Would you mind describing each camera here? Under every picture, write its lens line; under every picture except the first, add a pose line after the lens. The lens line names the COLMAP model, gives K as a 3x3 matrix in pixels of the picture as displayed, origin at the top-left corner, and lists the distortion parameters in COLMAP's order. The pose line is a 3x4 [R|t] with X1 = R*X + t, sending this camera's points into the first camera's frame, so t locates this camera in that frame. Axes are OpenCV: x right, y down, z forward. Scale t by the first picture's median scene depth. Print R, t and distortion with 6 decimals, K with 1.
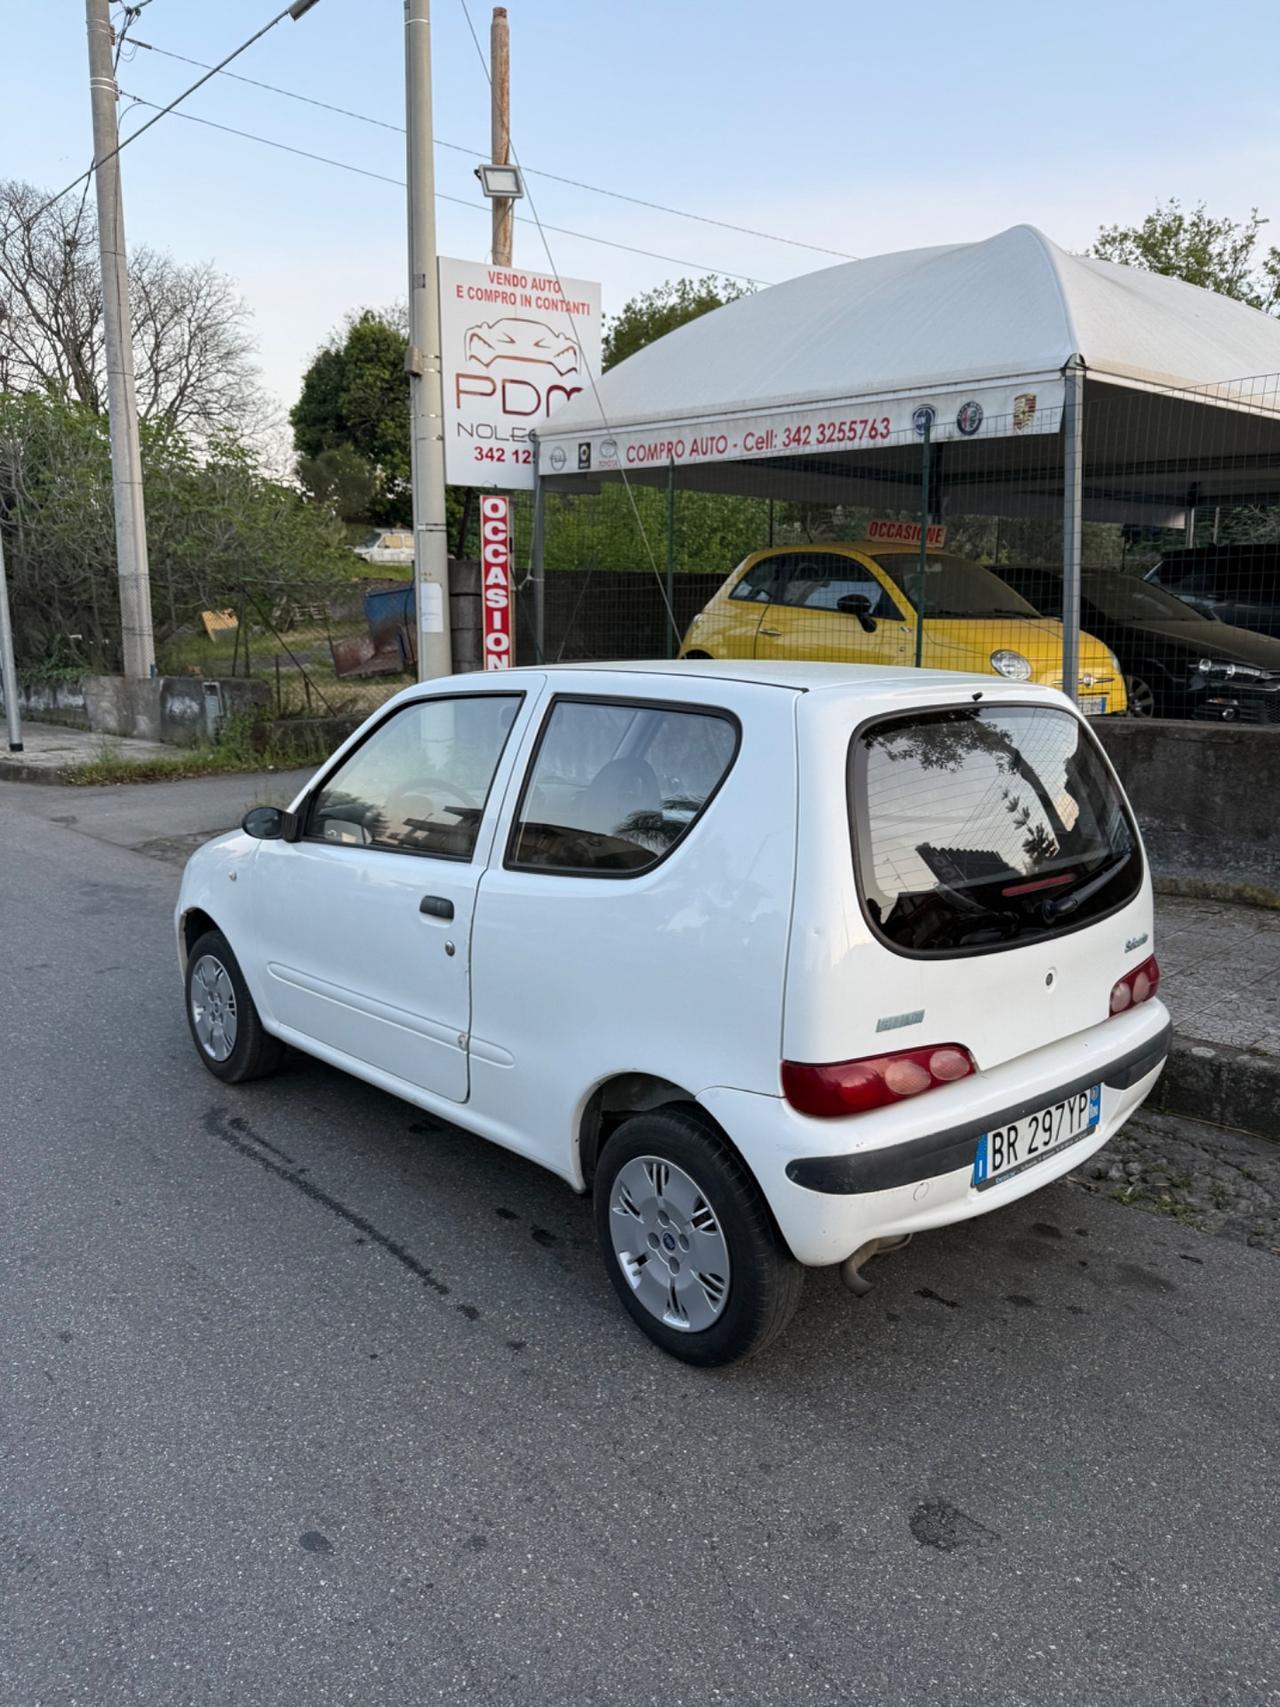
lens RADIAL K [[1209.5, 0, 651.7], [0, 1209.5, 856.0], [0, 0, 1]] dist [0.010857, -0.016128]
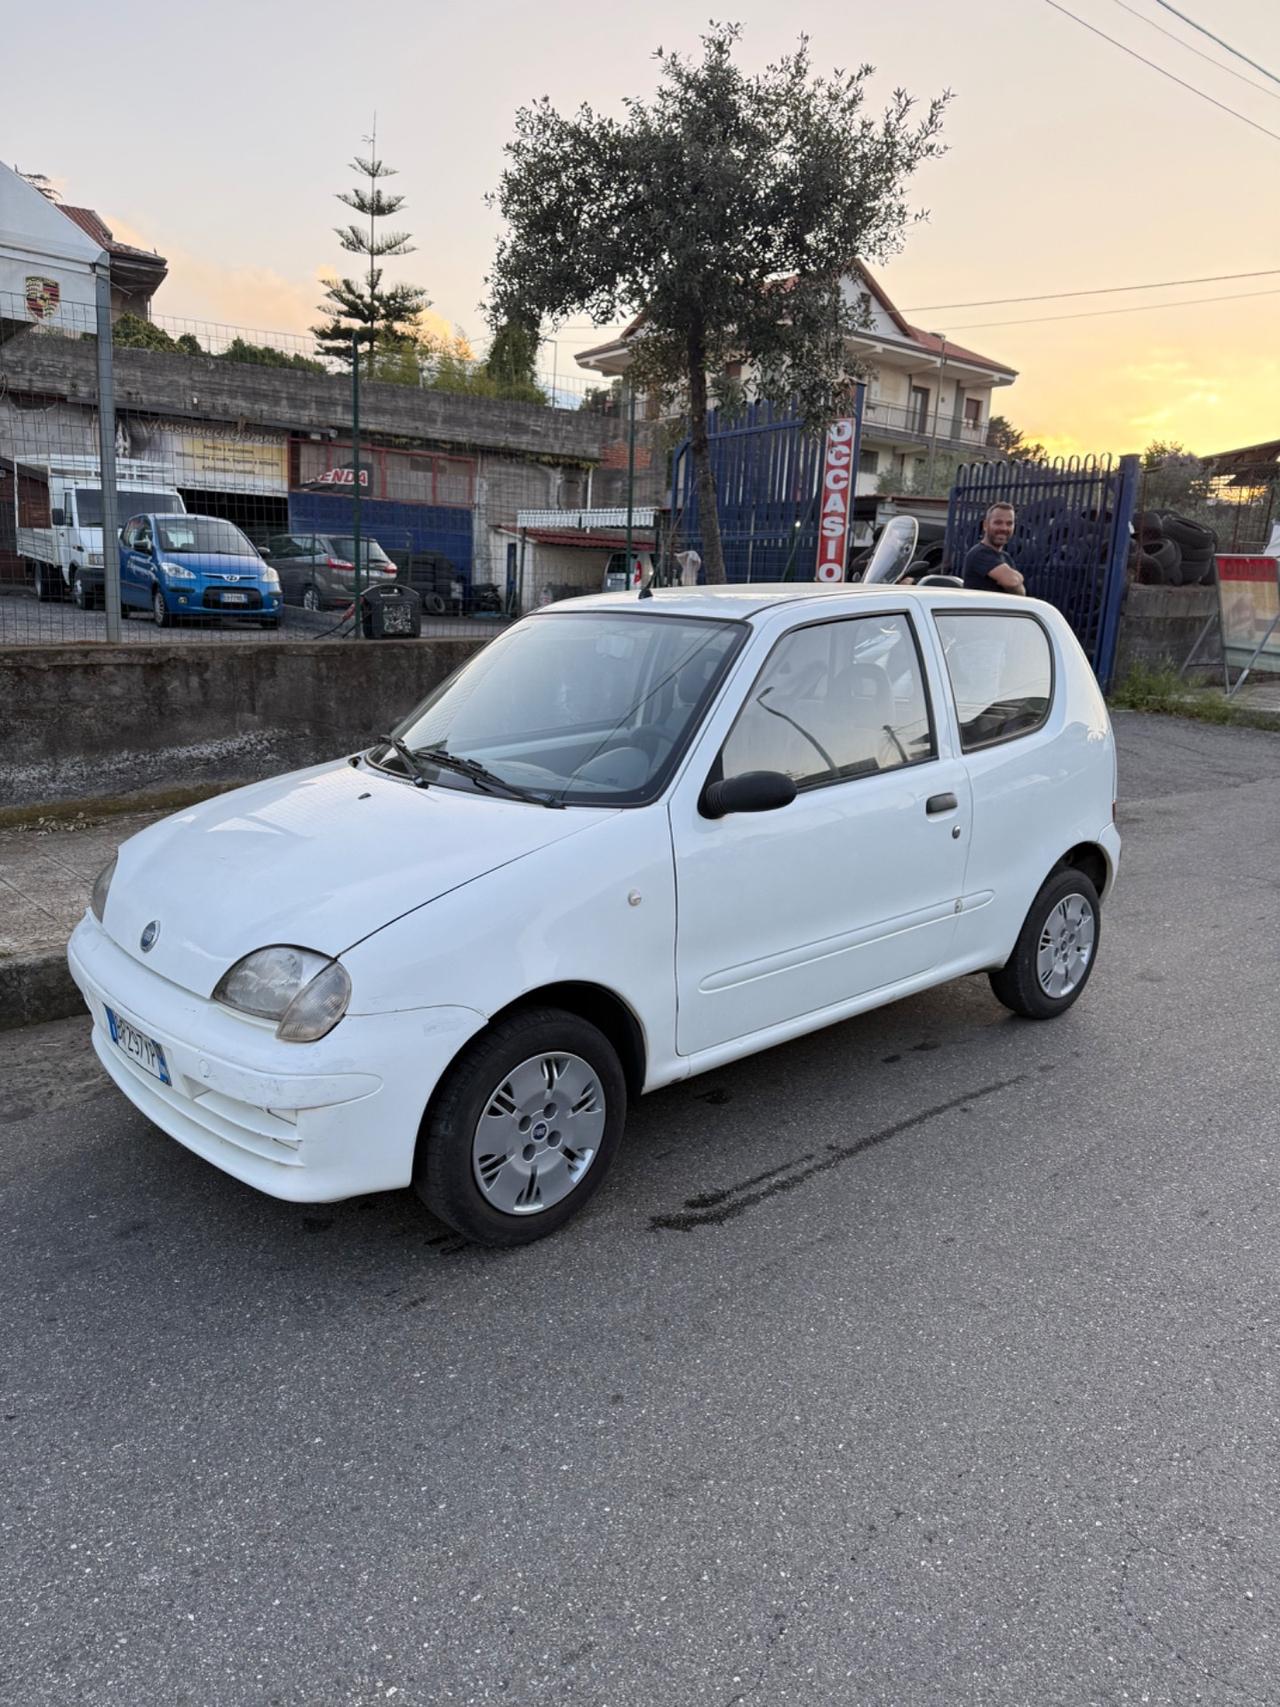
lens RADIAL K [[1201.0, 0, 631.2], [0, 1201.0, 869.9], [0, 0, 1]] dist [0.045001, -0.070554]
pose [[0.025576, -0.231641, 0.972465, -0.681495], [0.160148, 0.961169, 0.224738, -0.104312], [-0.986762, 0.149991, 0.061679, 0.638300]]
